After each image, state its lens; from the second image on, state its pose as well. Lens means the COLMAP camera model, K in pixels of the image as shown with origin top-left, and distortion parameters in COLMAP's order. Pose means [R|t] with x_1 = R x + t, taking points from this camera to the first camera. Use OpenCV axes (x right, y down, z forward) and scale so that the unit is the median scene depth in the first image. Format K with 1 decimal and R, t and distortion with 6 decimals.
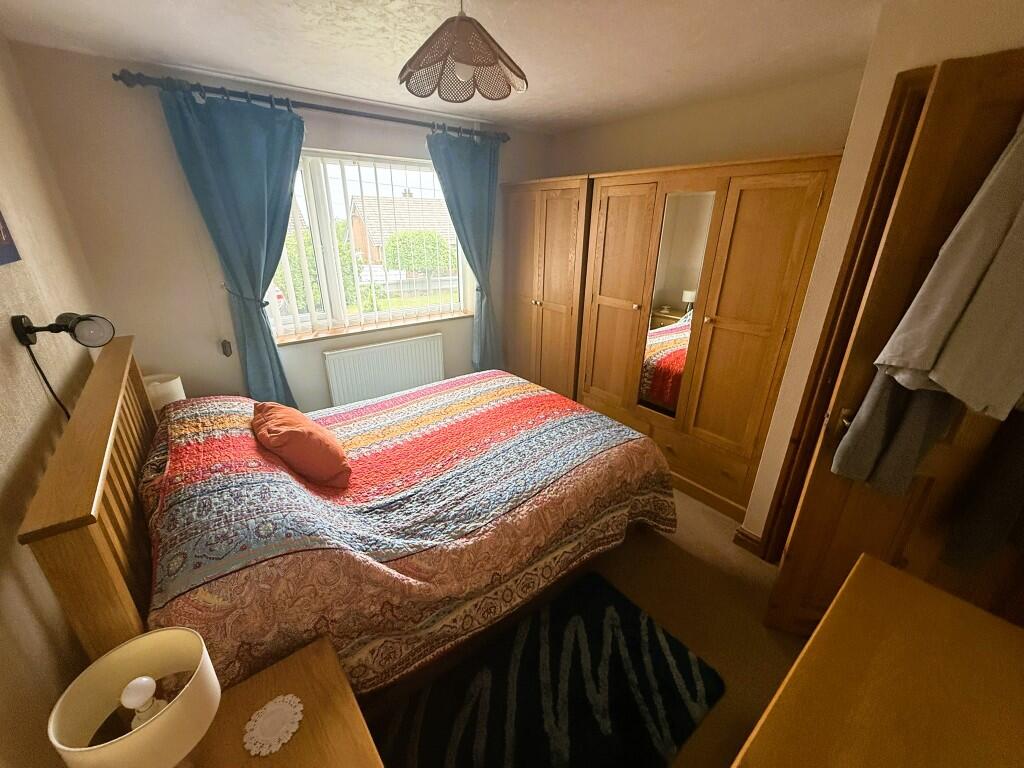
lens RADIAL K [[408.3, 0, 510.2], [0, 408.3, 382.9], [0, 0, 1]] dist [0.002732, -0.000712]
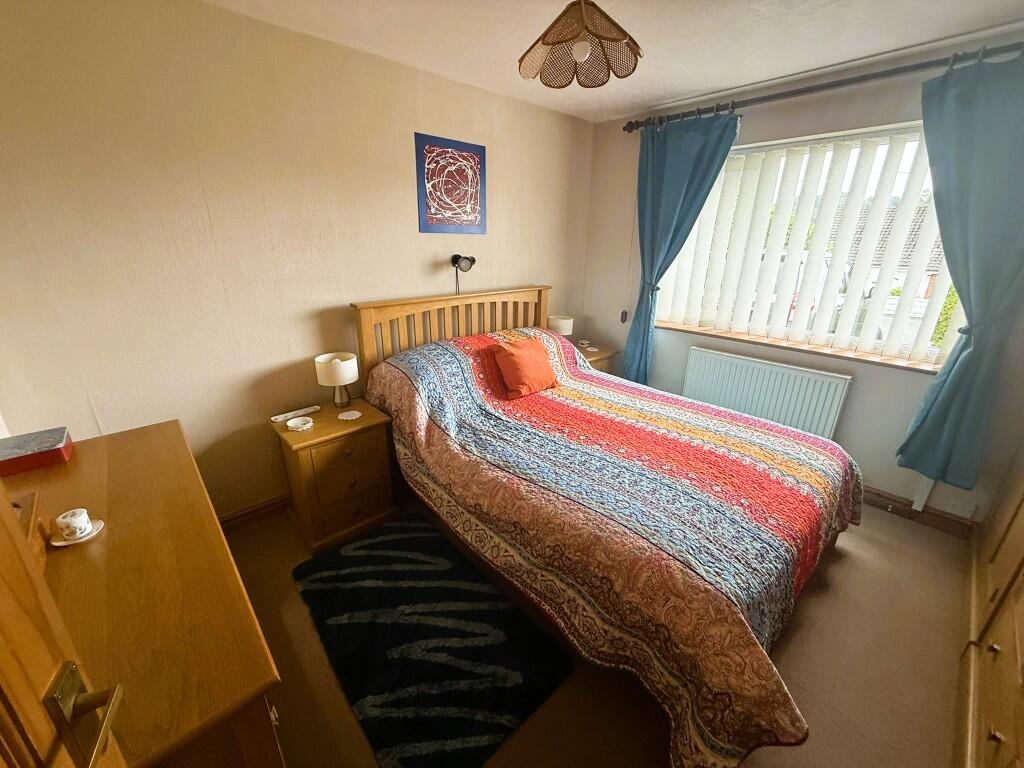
lens RADIAL K [[408.3, 0, 510.1], [0, 408.3, 382.9], [0, 0, 1]] dist [0.002732, -0.000712]
pose [[0.077818, 0.325775, -0.942240, 0.870447], [-0.375638, 0.885034, 0.274973, -0.175681], [0.923493, 0.332544, 0.191245, 0.697490]]
